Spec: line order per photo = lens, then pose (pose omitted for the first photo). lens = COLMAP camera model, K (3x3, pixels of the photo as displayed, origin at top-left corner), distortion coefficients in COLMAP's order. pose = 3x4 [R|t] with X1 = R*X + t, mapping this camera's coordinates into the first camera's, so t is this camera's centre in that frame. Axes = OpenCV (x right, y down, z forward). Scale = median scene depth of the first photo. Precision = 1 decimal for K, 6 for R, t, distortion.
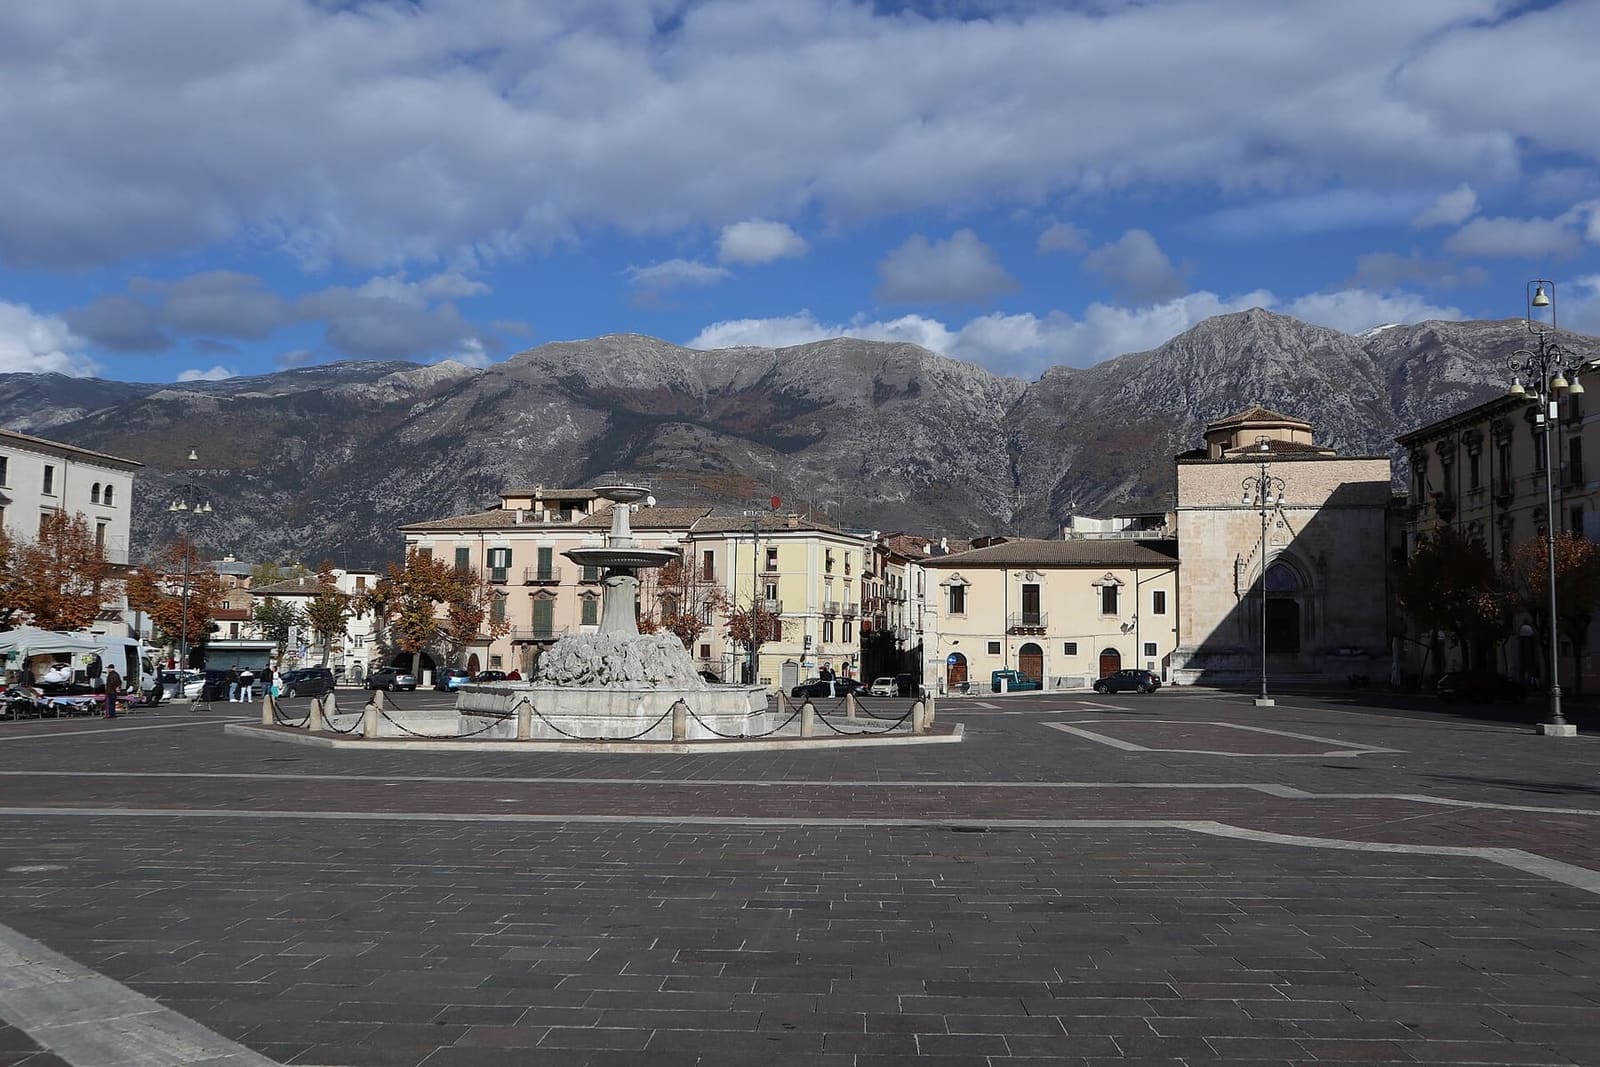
lens RADIAL K [[1360.8, 0, 804.1], [0, 1360.8, 559.0], [0, 0, 1]] dist [-0.051026, 0.016517]
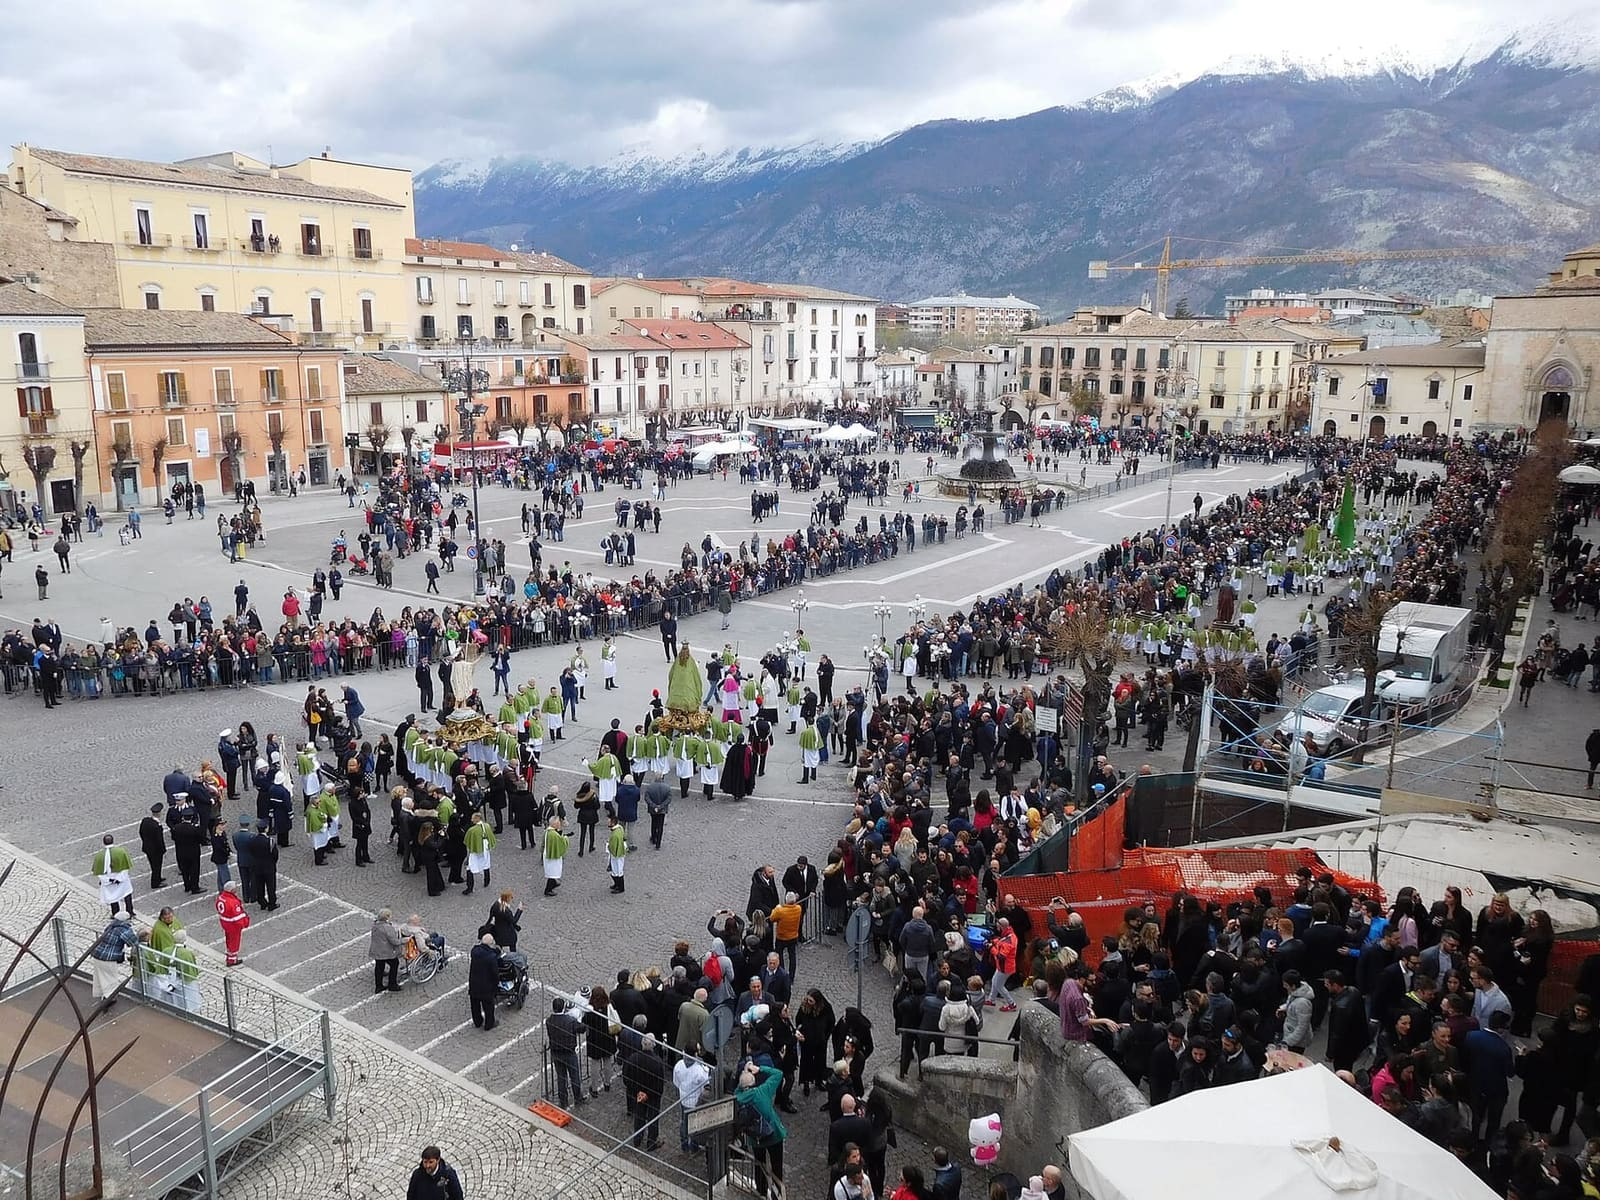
lens RADIAL K [[1258.1, 0, 800.0], [0, 1258.1, 600.0], [0, 0, 1]] dist [0.001926, 0.002802]
pose [[0.849730, 0.105131, -0.516630, 0.052928], [0.045280, 0.961743, 0.270184, -0.022453], [0.525270, -0.252977, 0.812462, -0.085492]]
